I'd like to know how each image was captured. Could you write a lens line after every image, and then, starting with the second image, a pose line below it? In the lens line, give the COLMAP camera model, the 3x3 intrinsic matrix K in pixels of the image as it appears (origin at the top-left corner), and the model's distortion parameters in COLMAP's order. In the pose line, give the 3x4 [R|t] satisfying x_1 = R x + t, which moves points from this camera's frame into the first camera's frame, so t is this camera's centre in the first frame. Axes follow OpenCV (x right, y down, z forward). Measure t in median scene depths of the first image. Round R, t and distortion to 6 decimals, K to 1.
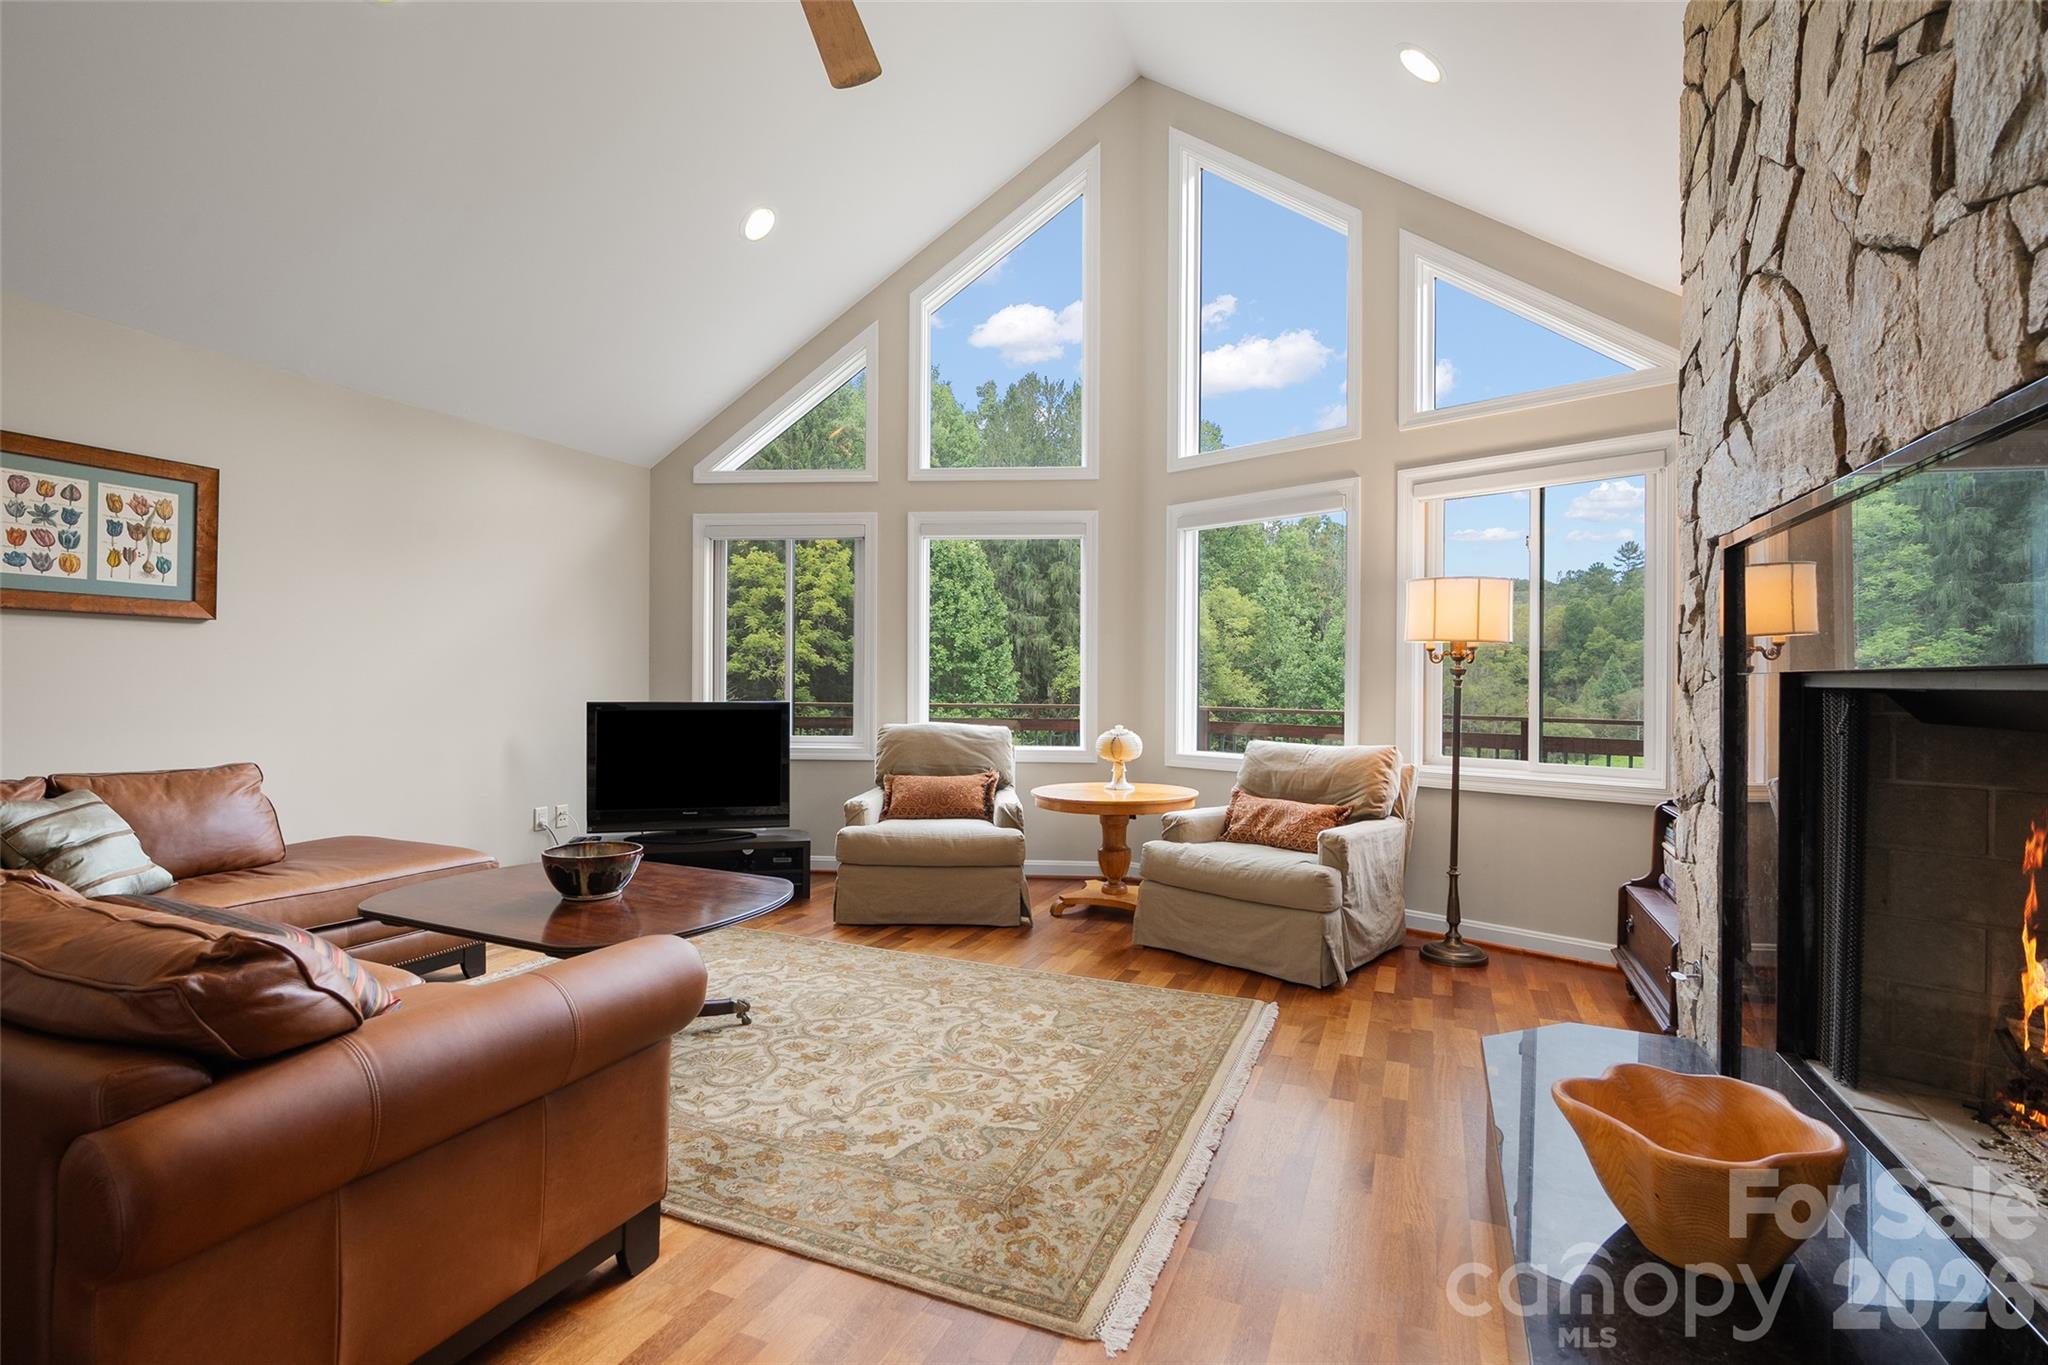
lens RADIAL K [[922.3, 0, 1020.4], [0, 922.3, 678.0], [0, 0, 1]] dist [-0.009890, 0.003490]
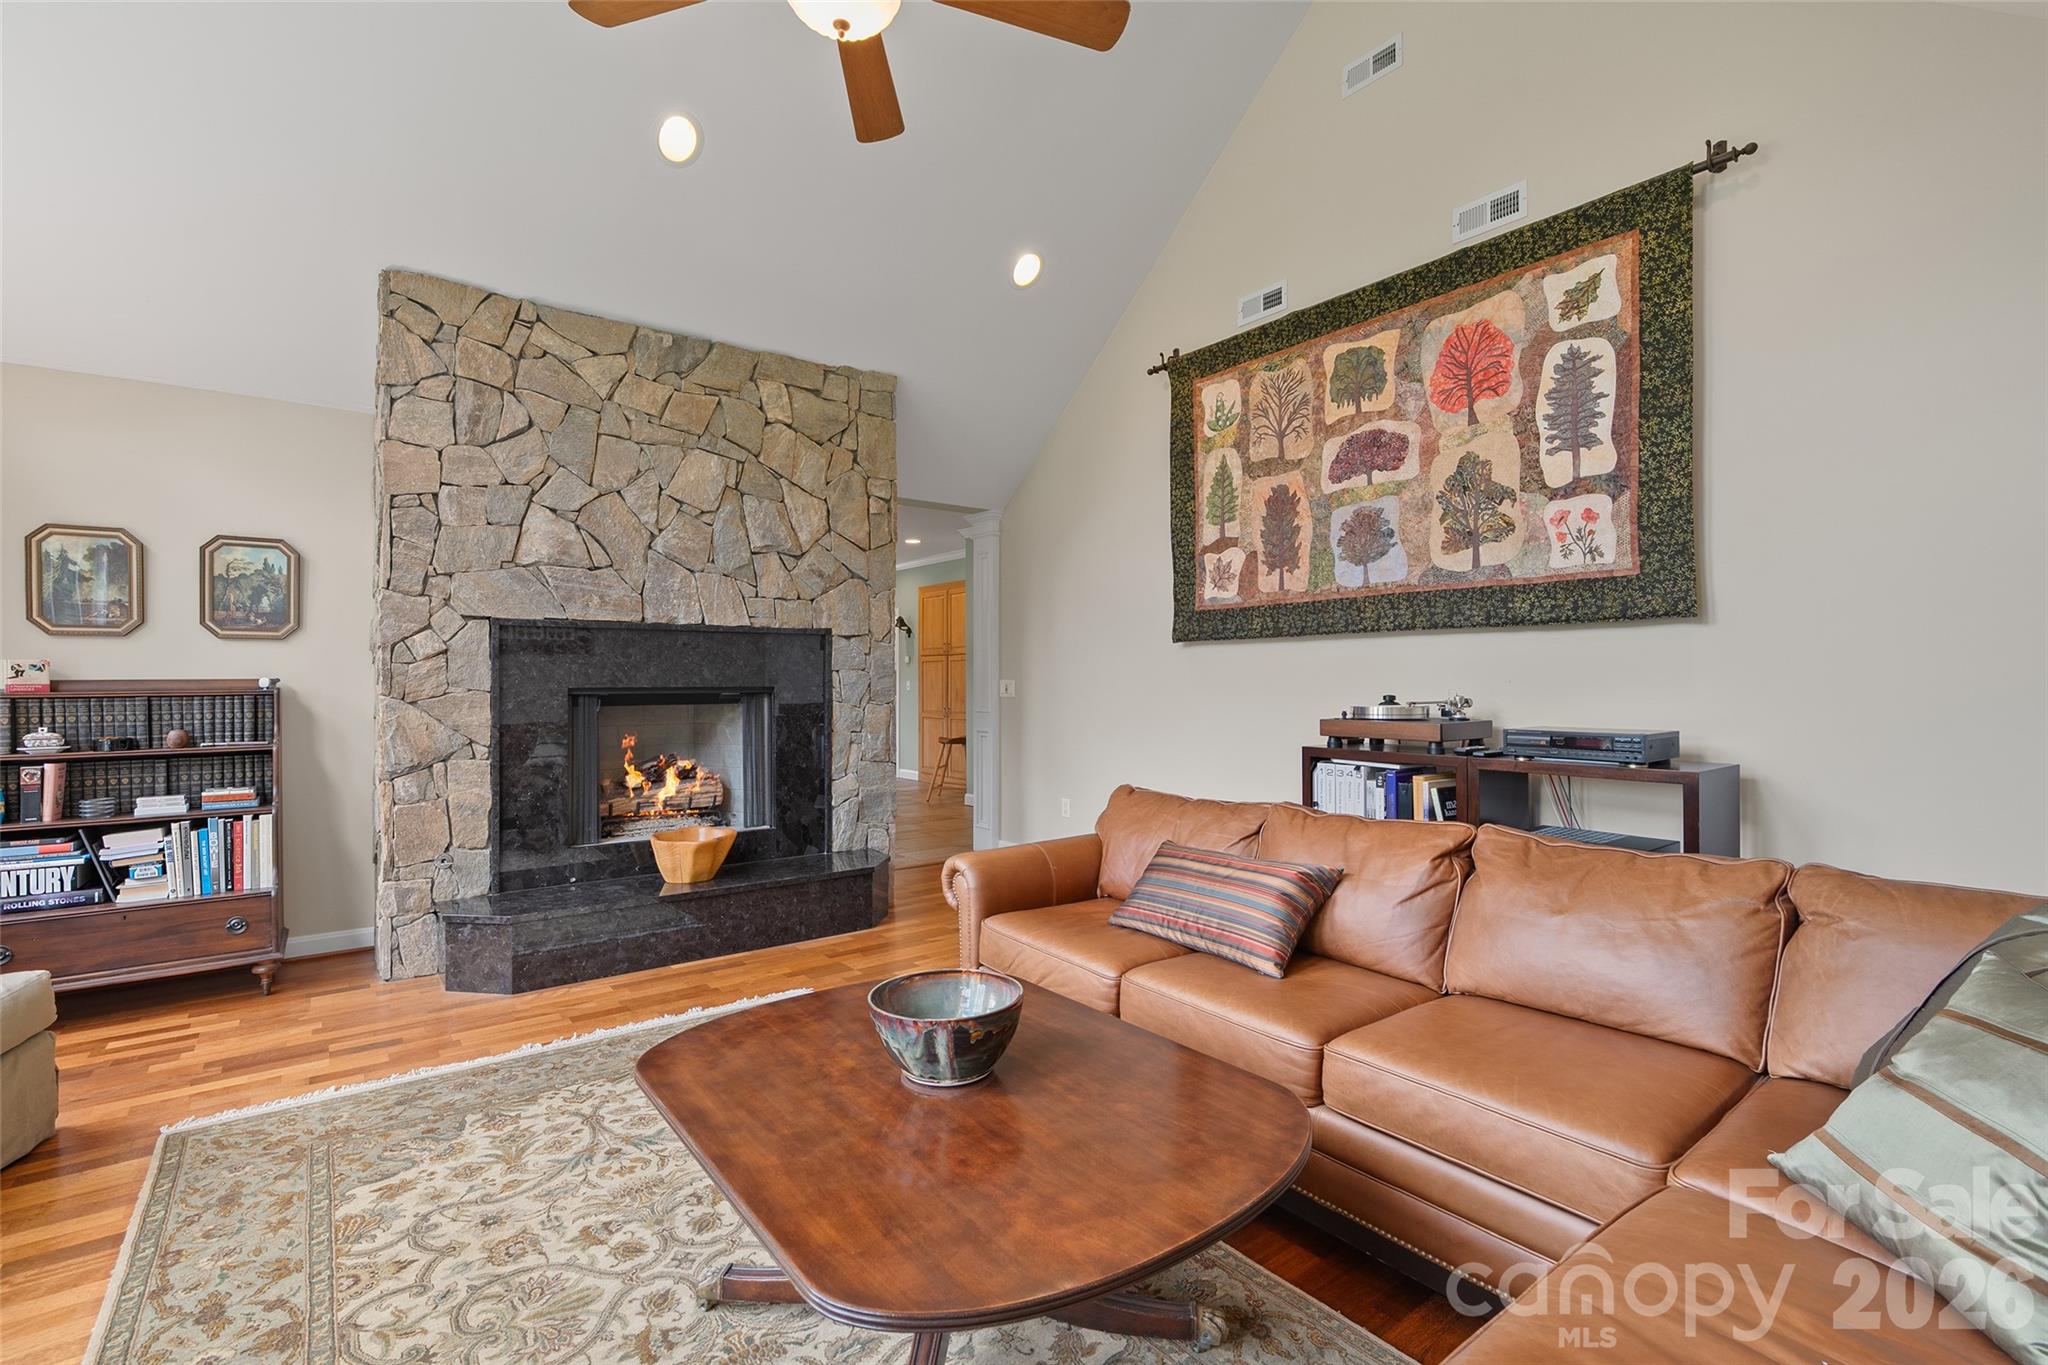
lens RADIAL K [[922.3, 0, 1017.1], [0, 922.3, 678.9], [0, 0, 1]] dist [-0.009890, 0.003490]
pose [[-0.874401, -0.000323, 0.485204, -0.795106], [-0.001476, 0.999997, -0.001994, -0.016598], [-0.485202, -0.002460, -0.874398, 1.500938]]
